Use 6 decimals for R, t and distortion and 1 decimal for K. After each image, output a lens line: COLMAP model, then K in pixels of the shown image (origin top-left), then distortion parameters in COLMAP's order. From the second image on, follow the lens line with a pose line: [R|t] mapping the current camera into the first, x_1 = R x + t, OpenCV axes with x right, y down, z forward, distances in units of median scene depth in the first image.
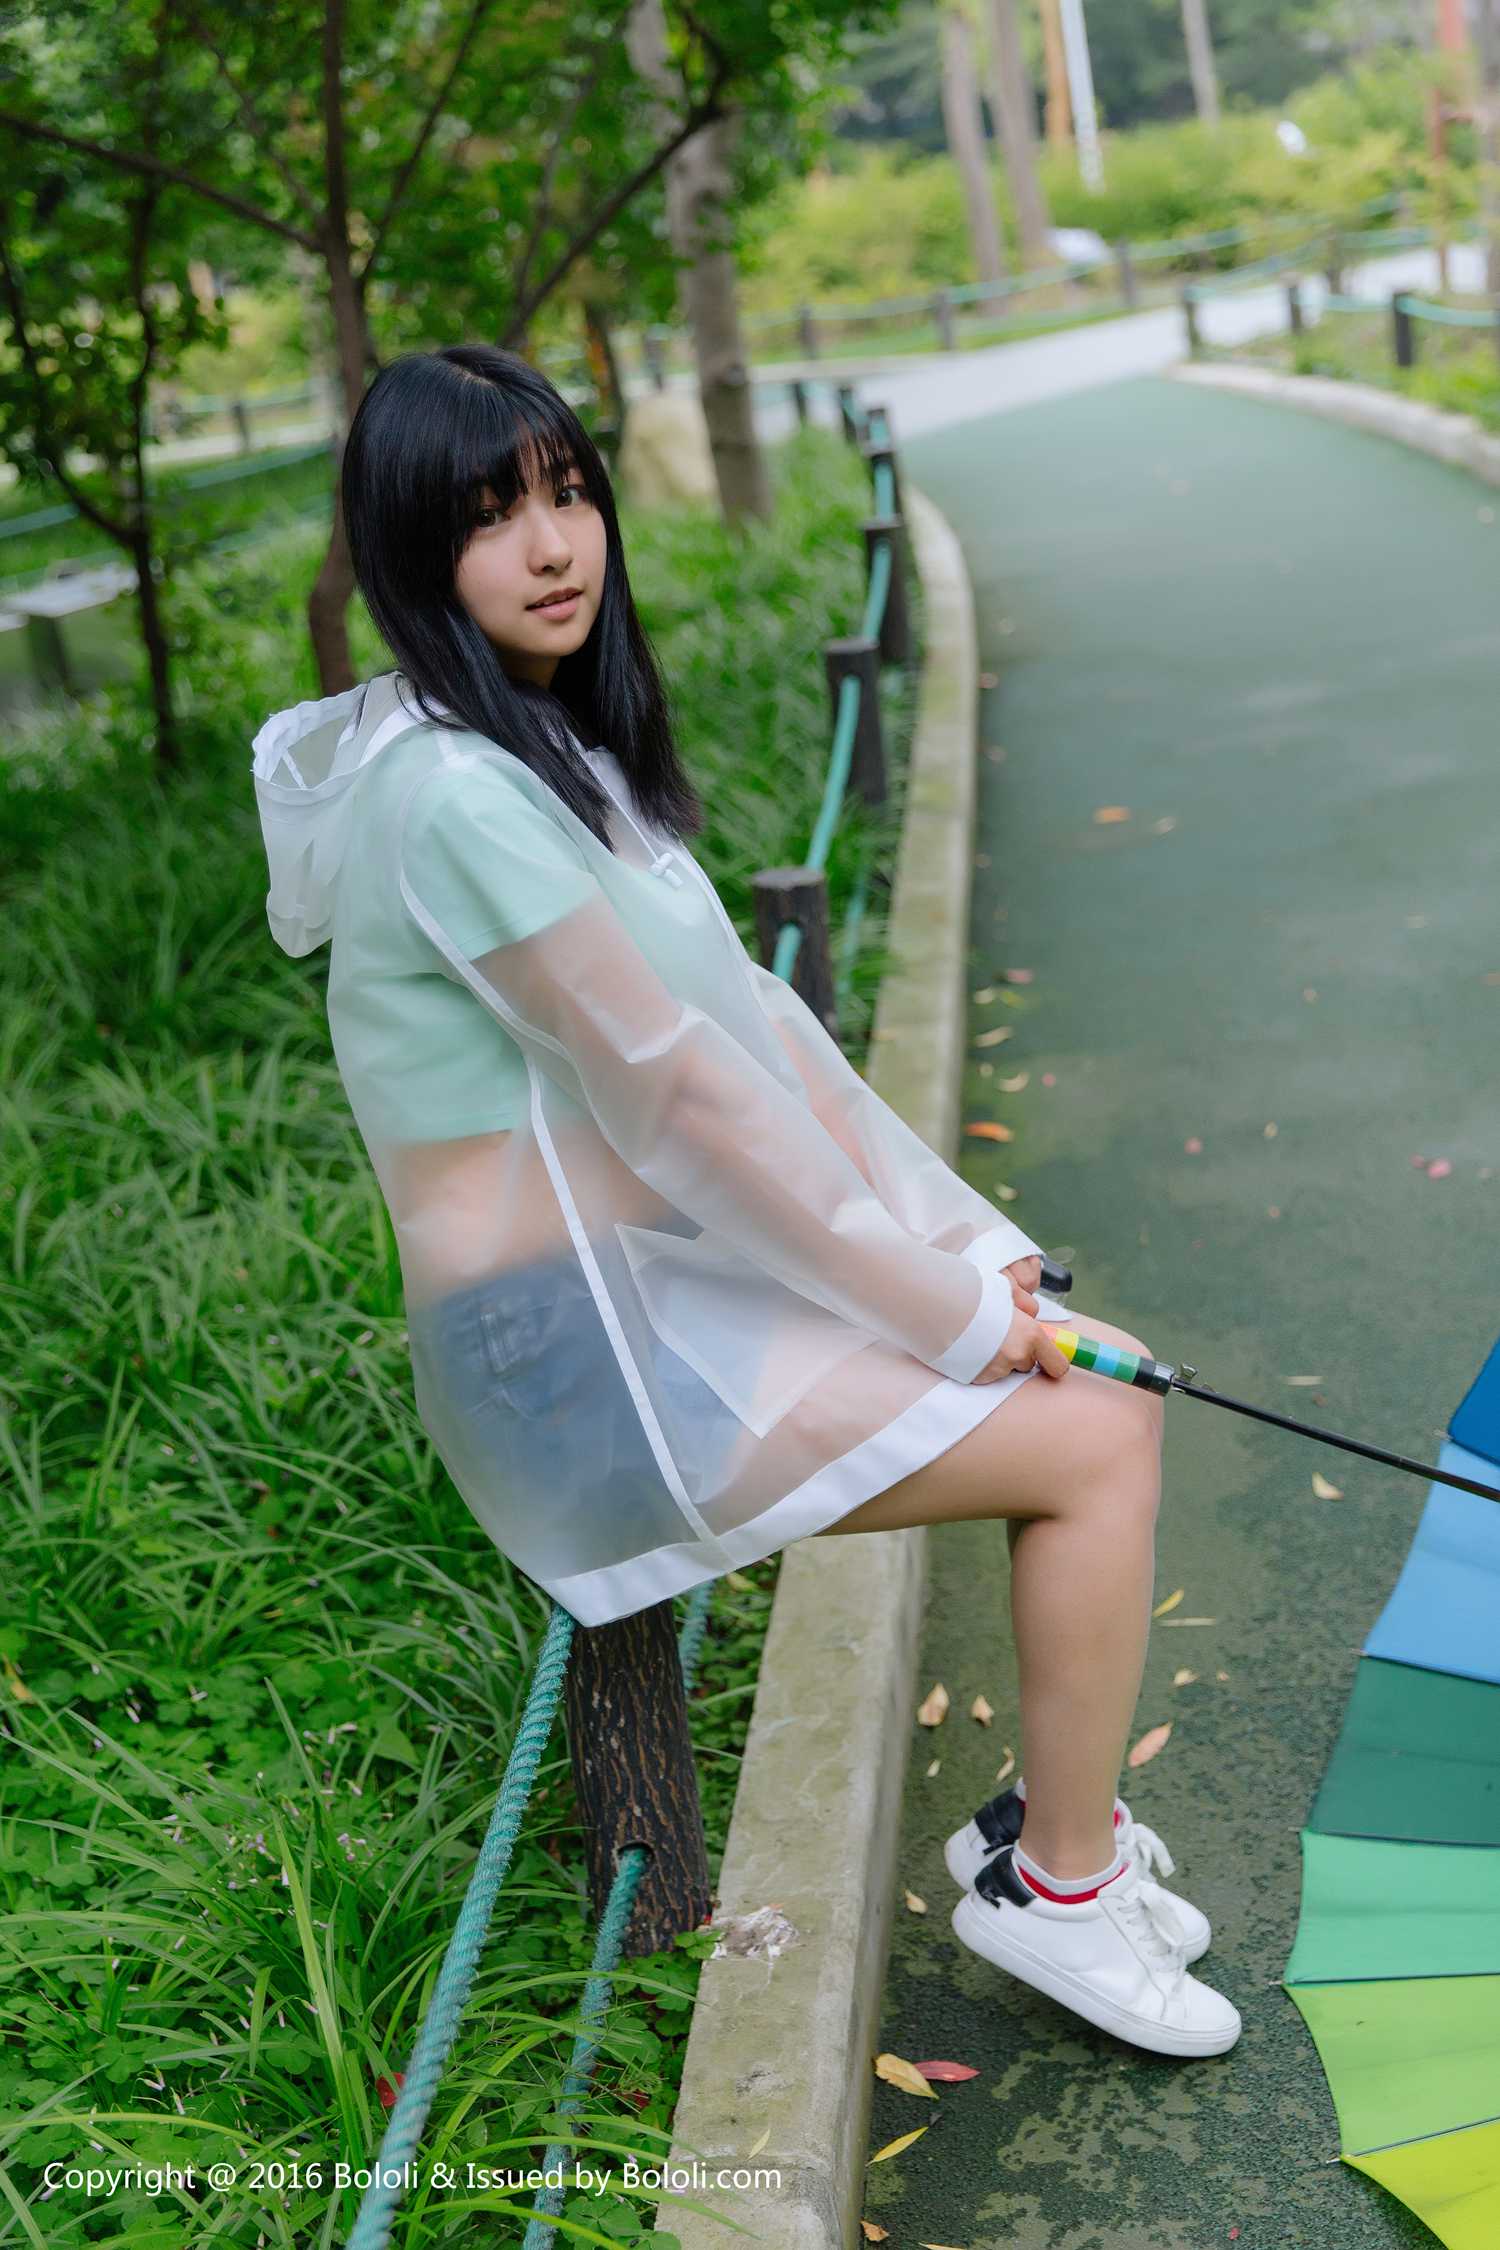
lens RADIAL K [[3033.2, 0, 756.9], [0, 3033.2, 1036.1], [0, 0, 1]] dist [0.241884, -0.878042]
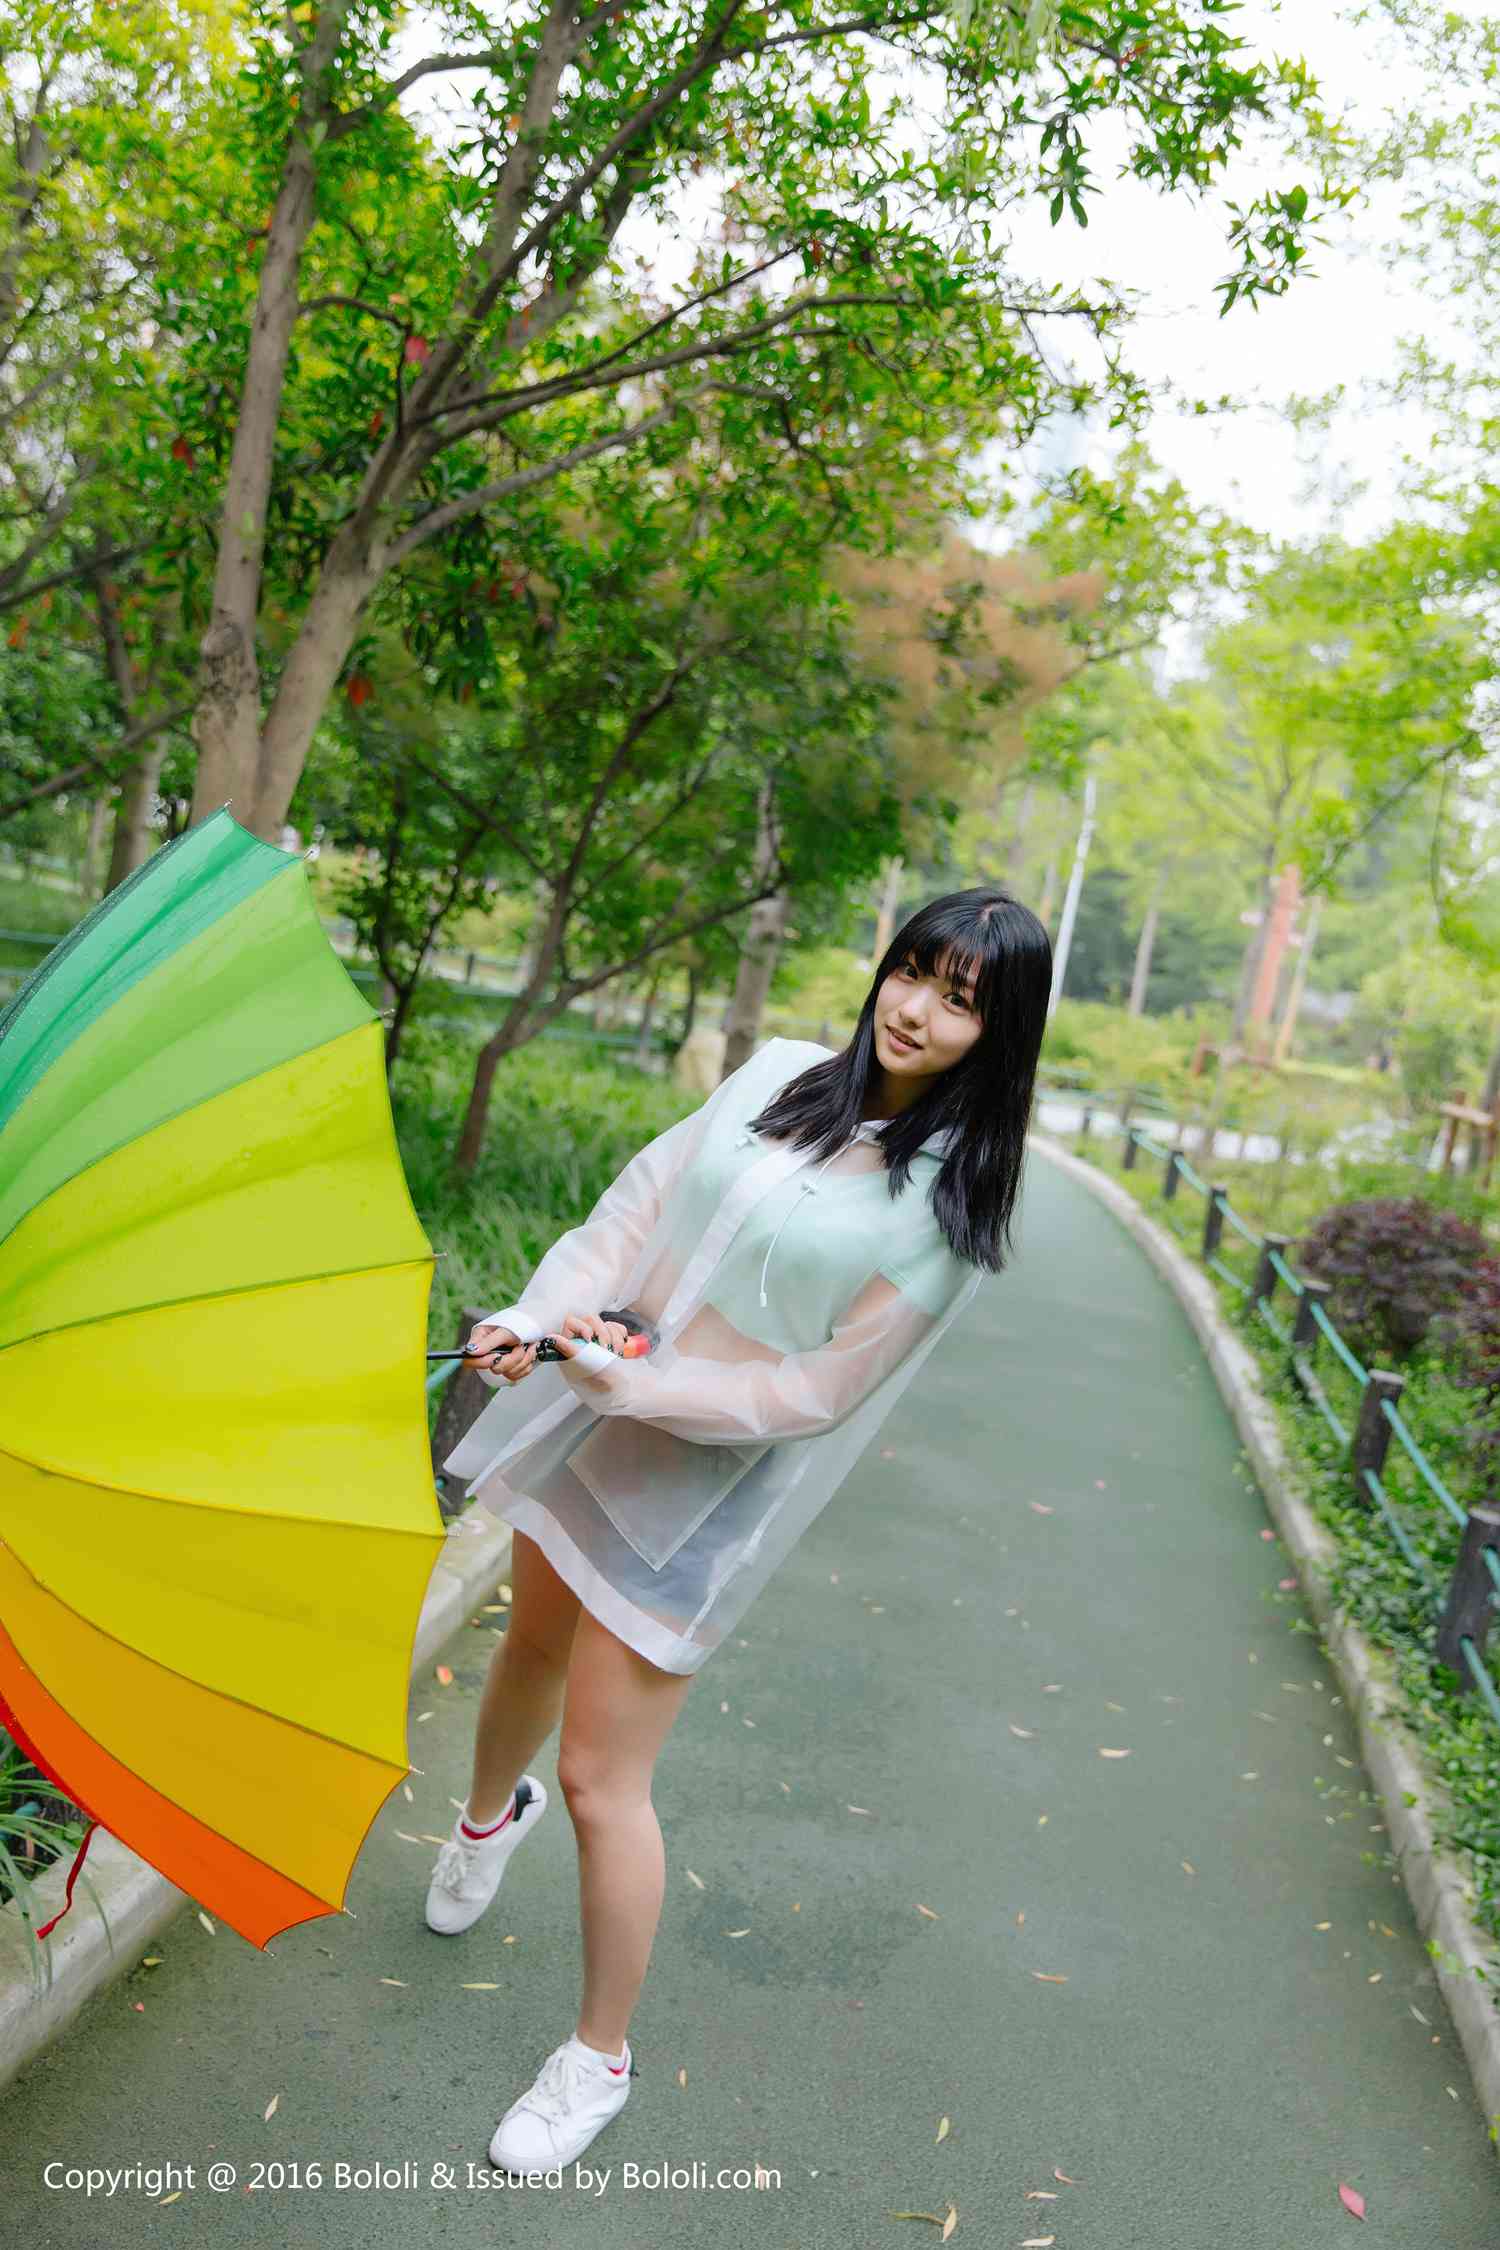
lens RADIAL K [[2034.3, 0, 750.0], [0, 2034.3, 1125.0], [0, 0, 1]] dist [-0.007845, 0.026659]
pose [[0.934815, 0.355040, -0.008259, 0.031135], [-0.351093, 0.920421, -0.171927, 0.048537], [-0.053439, 0.163620, 0.985075, -0.201523]]
